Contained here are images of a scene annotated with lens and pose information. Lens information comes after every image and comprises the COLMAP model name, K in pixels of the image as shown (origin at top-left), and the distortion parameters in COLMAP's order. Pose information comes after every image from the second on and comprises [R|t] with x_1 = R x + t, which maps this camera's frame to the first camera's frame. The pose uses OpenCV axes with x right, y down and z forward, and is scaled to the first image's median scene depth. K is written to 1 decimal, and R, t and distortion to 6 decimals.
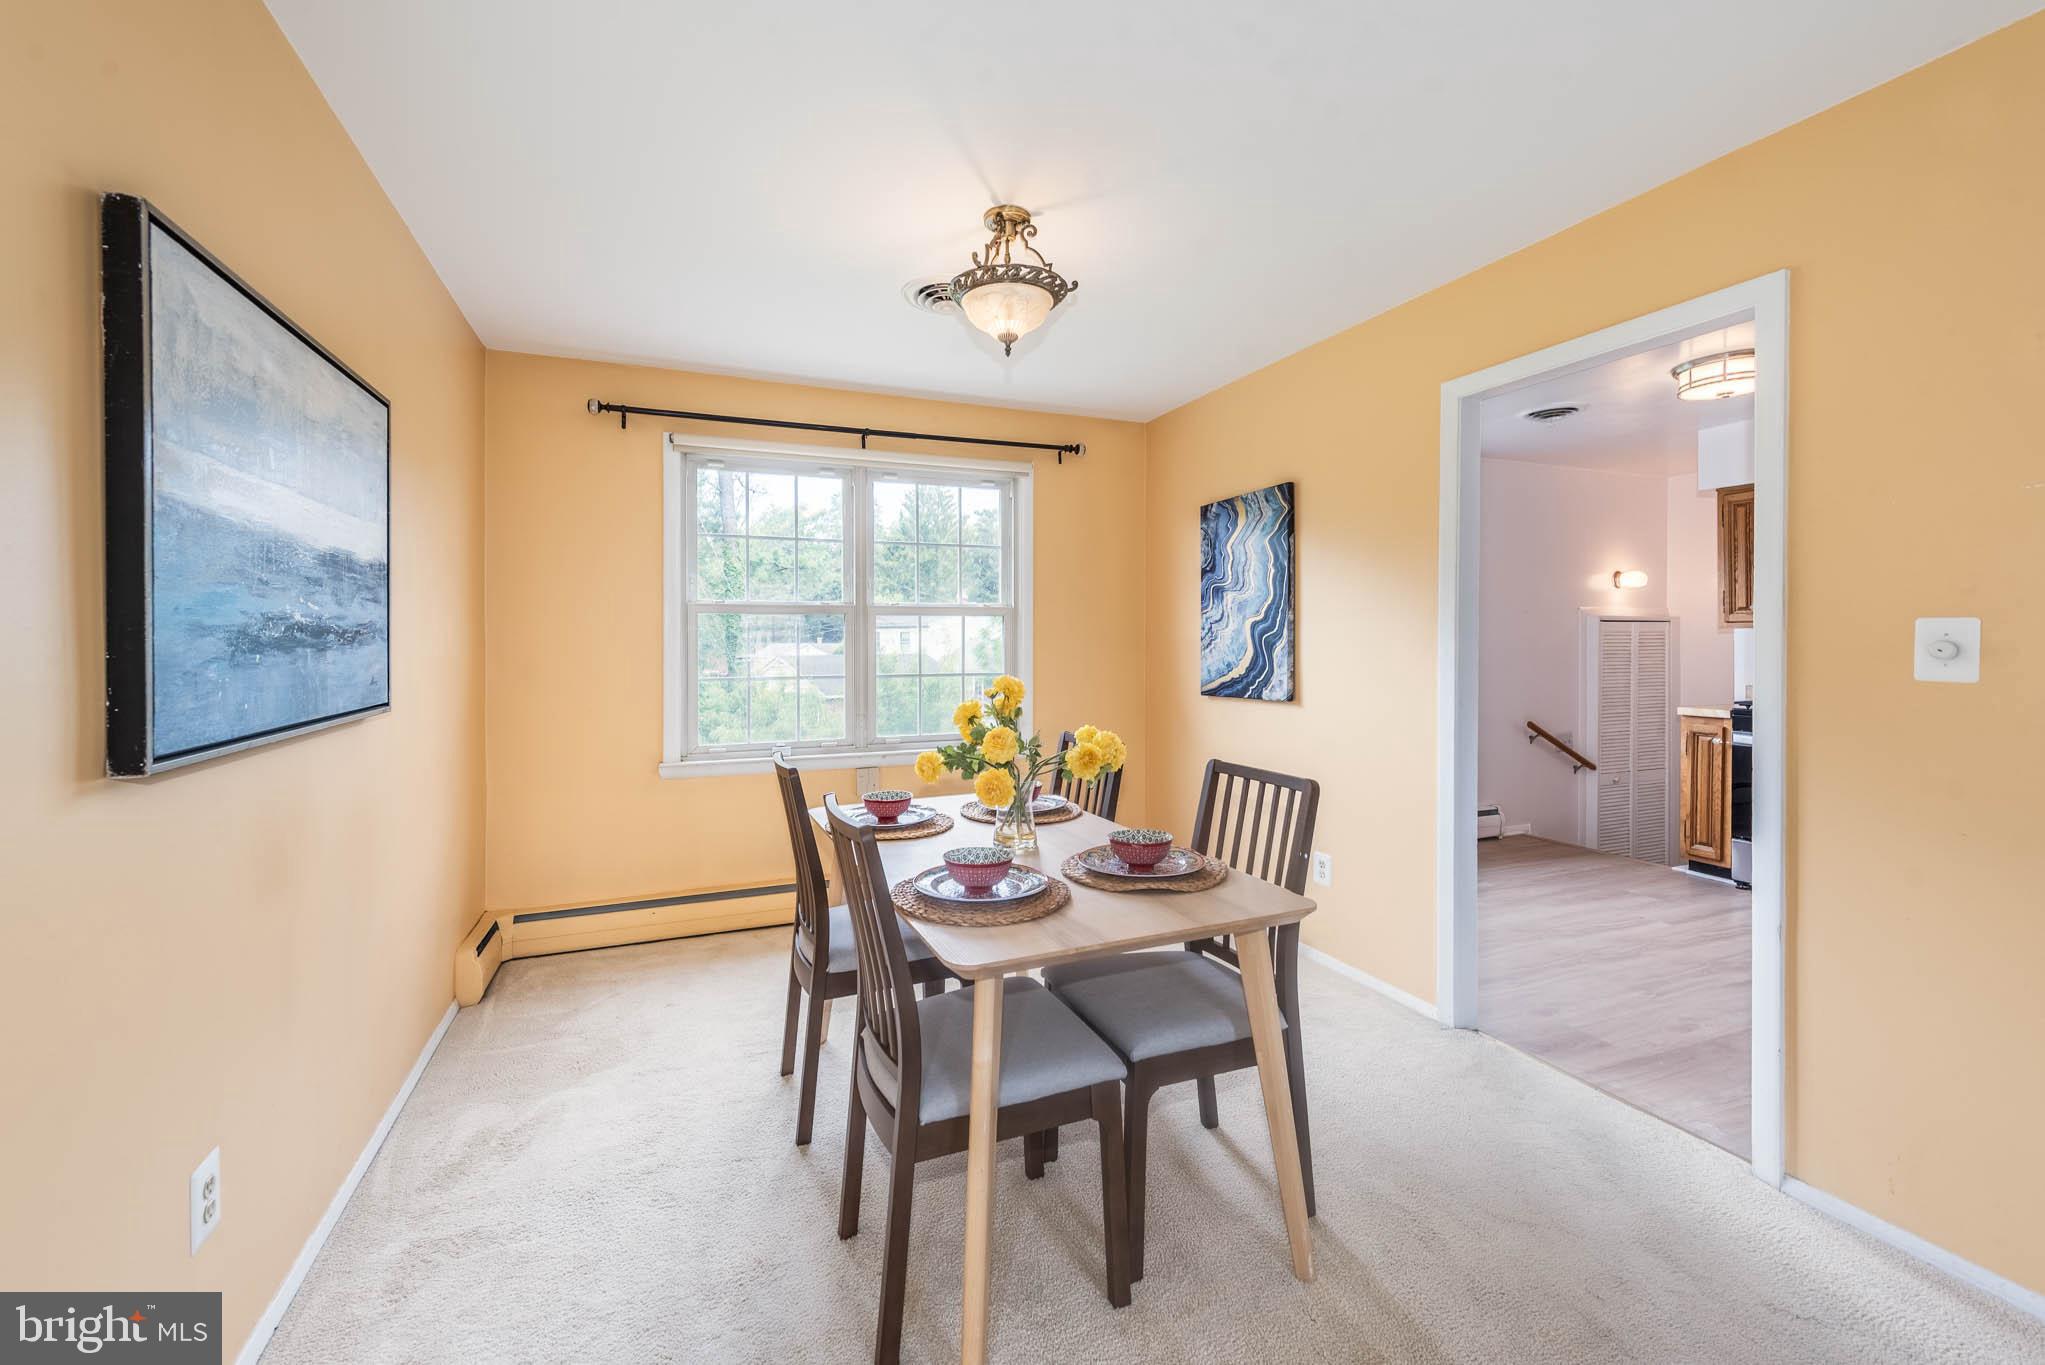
lens RADIAL K [[822.8, 0, 982.8], [0, 822.8, 646.9], [0, 0, 1]] dist [0.008836, 0.000020]
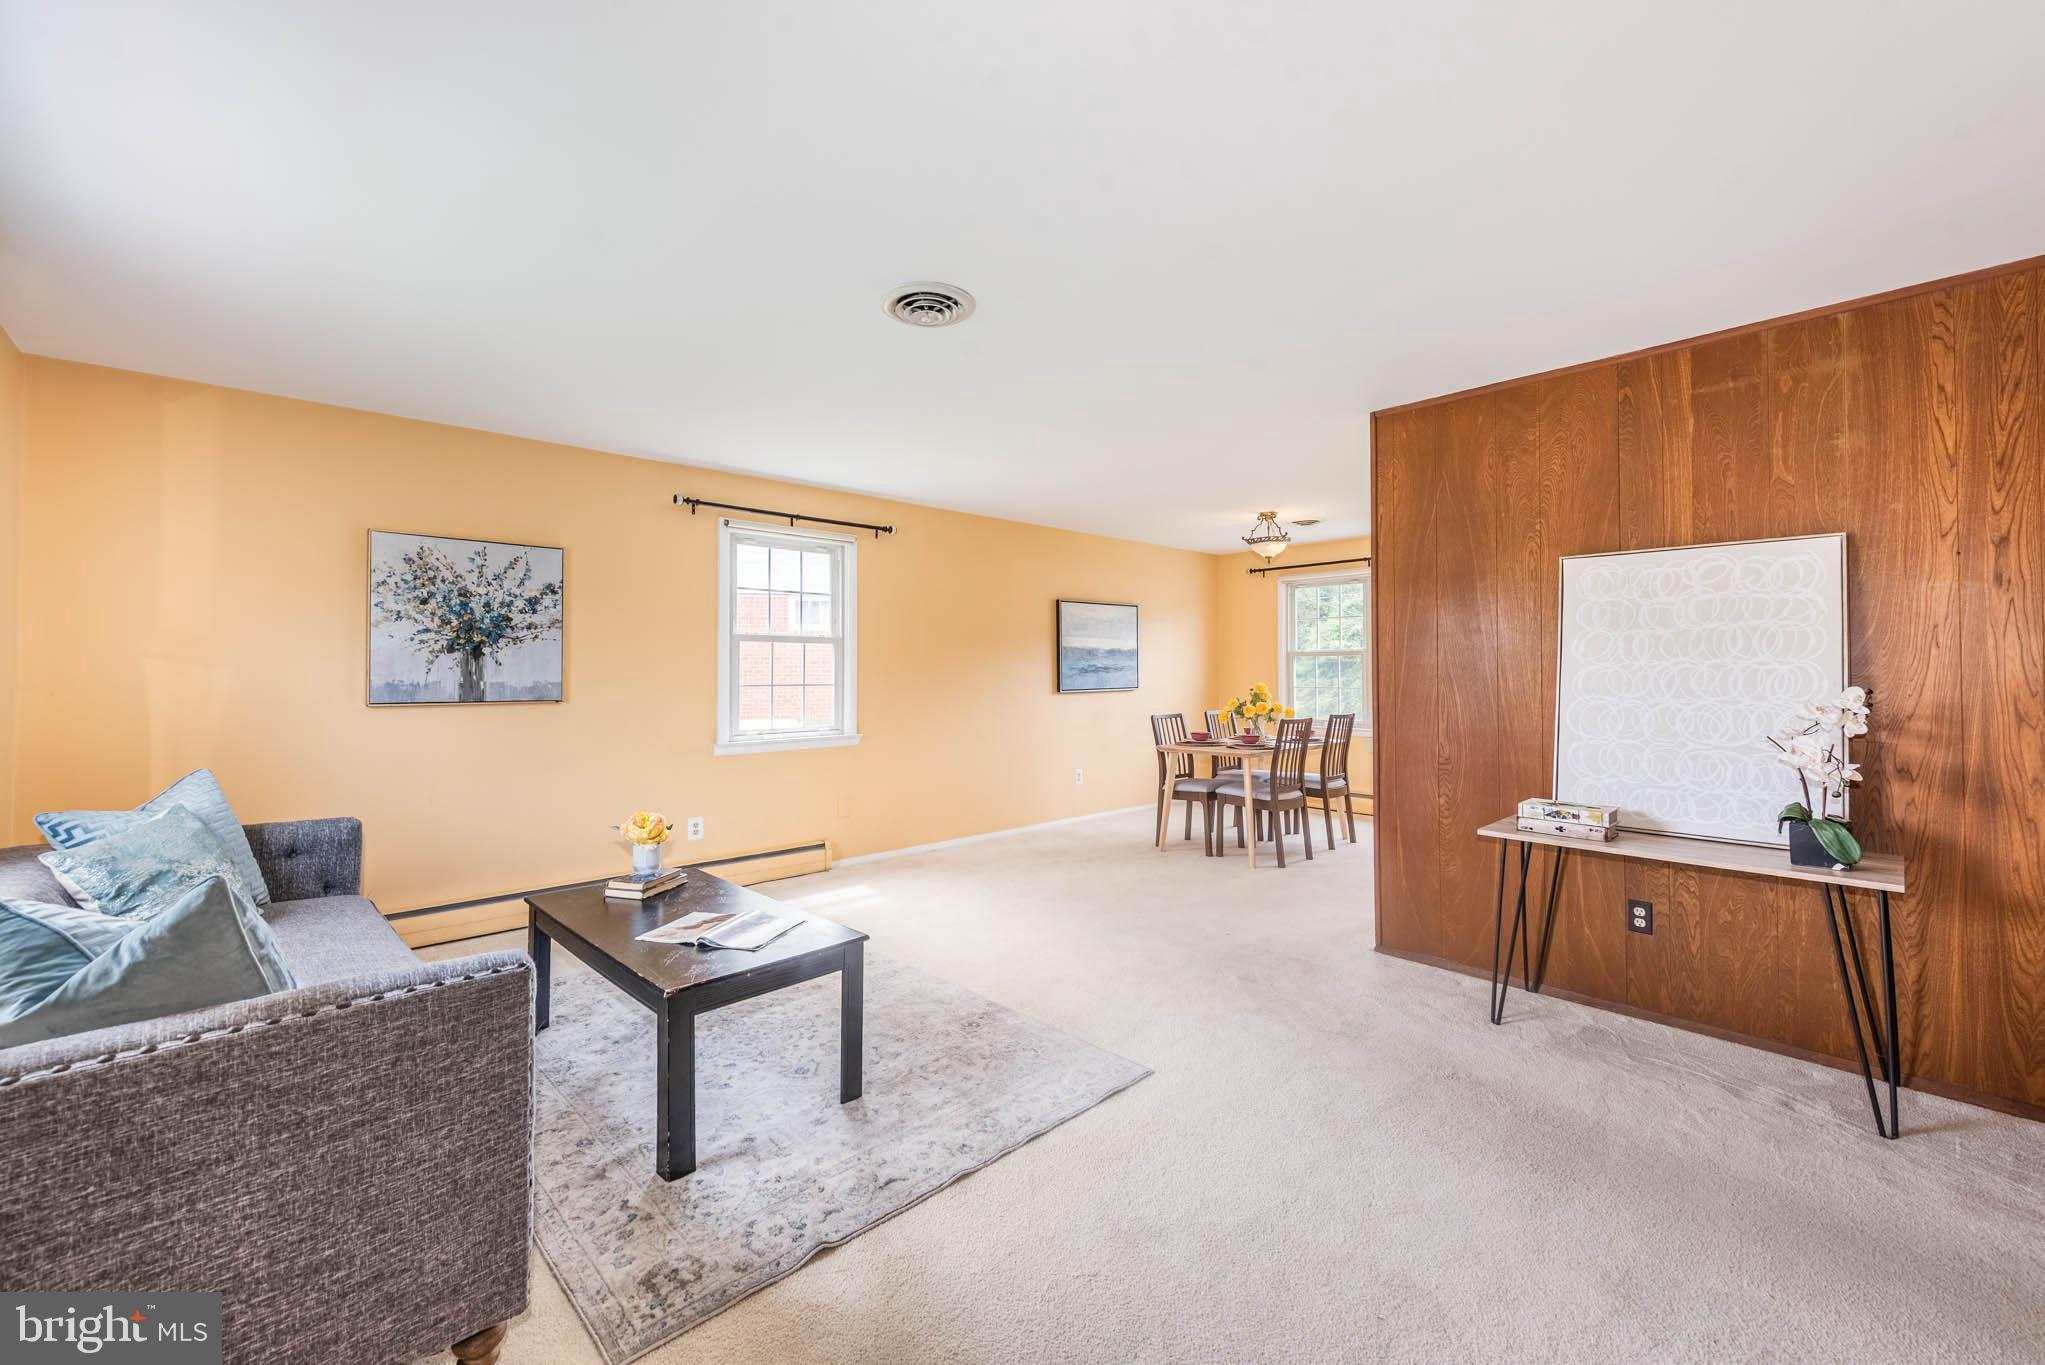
lens RADIAL K [[808.8, 0, 1005.3], [0, 808.8, 658.7], [0, 0, 1]] dist [0.001716, -0.000033]
pose [[0.361569, -0.011711, -0.932272, 1.396306], [-0.004140, 0.999891, -0.014166, -0.002306], [0.932336, 0.008981, 0.361481, -0.485301]]
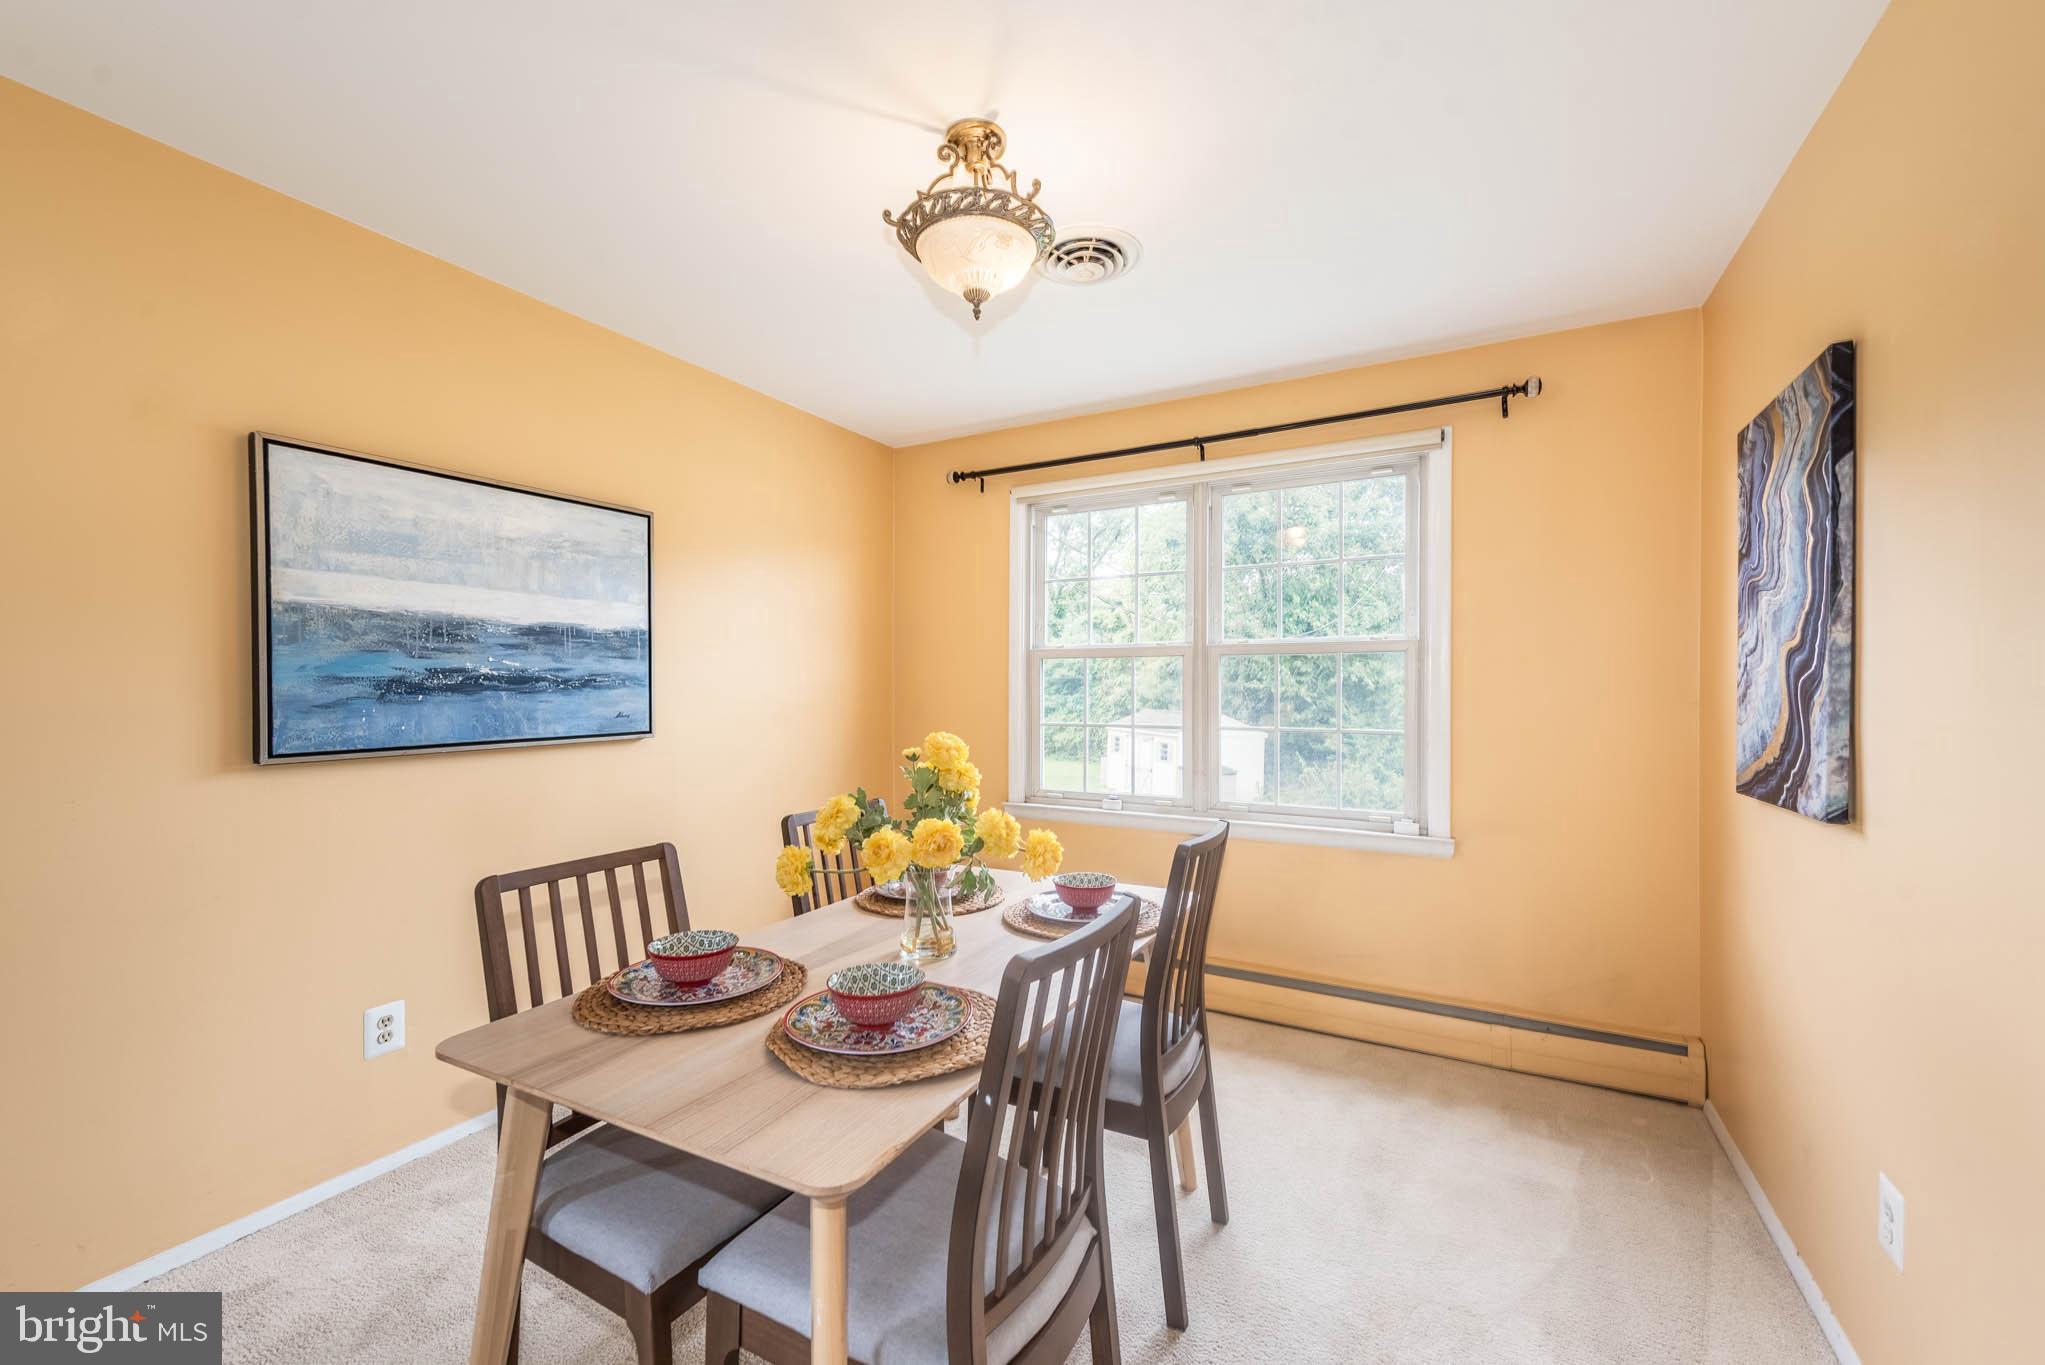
lens RADIAL K [[799.3, 0, 1011.6], [0, 799.3, 688.8], [0, 0, 1]] dist [0.001359, -0.000001]
pose [[0.637984, 0.005845, -0.770027, 0.404380], [-0.007545, 0.999971, 0.001339, -0.004933], [0.770012, 0.004955, 0.638010, 0.351034]]
